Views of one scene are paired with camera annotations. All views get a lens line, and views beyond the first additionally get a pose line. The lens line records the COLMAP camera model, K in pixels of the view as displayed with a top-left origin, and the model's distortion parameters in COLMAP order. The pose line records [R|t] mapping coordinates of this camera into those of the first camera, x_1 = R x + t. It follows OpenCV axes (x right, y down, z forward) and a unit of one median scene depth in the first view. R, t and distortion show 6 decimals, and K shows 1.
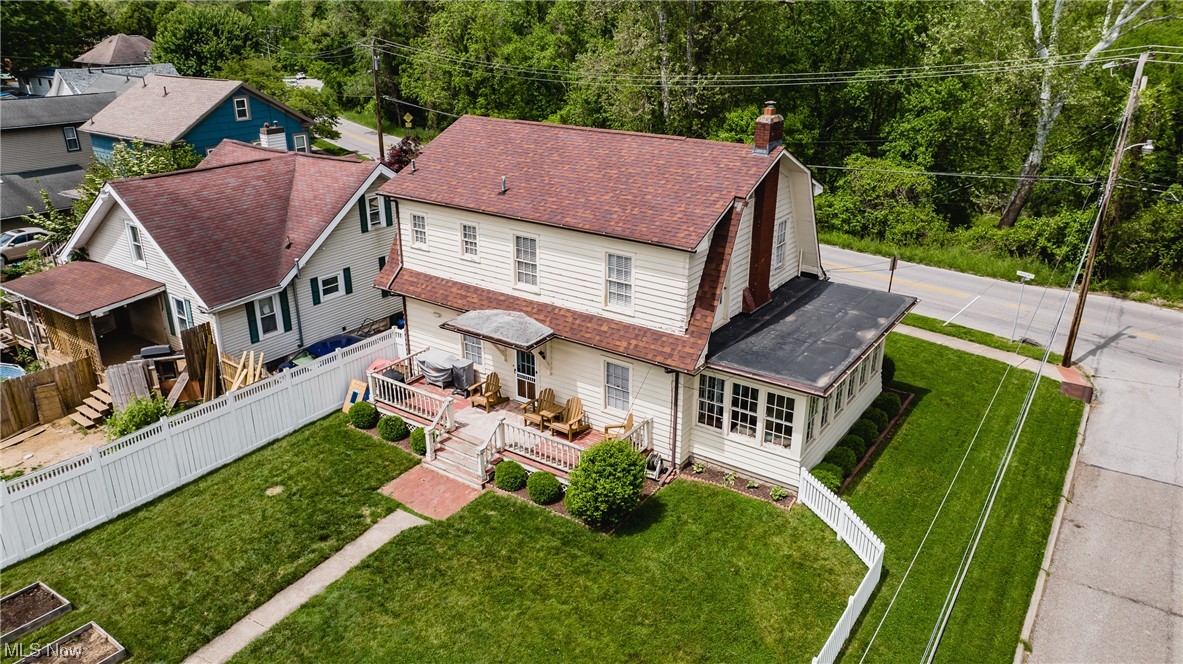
lens RADIAL K [[838.1, 0, 591.5], [0, 838.1, 332.0], [0, 0, 1]] dist [-0.050045, 0.064667]
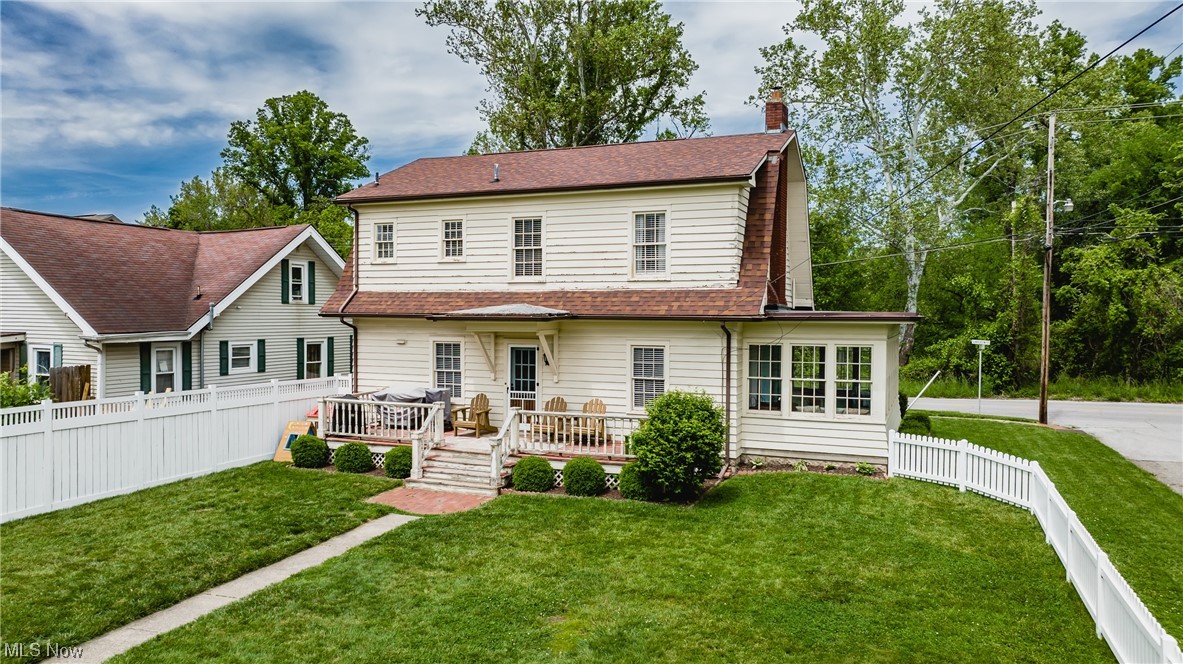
lens RADIAL K [[838.1, 0, 591.5], [0, 838.1, 332.0], [0, 0, 1]] dist [-0.050045, 0.064667]
pose [[0.976858, 0.000738, 0.213889, -0.192409], [0.073957, 0.937149, -0.341002, 0.288057], [-0.200697, 0.348929, 0.915407, 0.218387]]
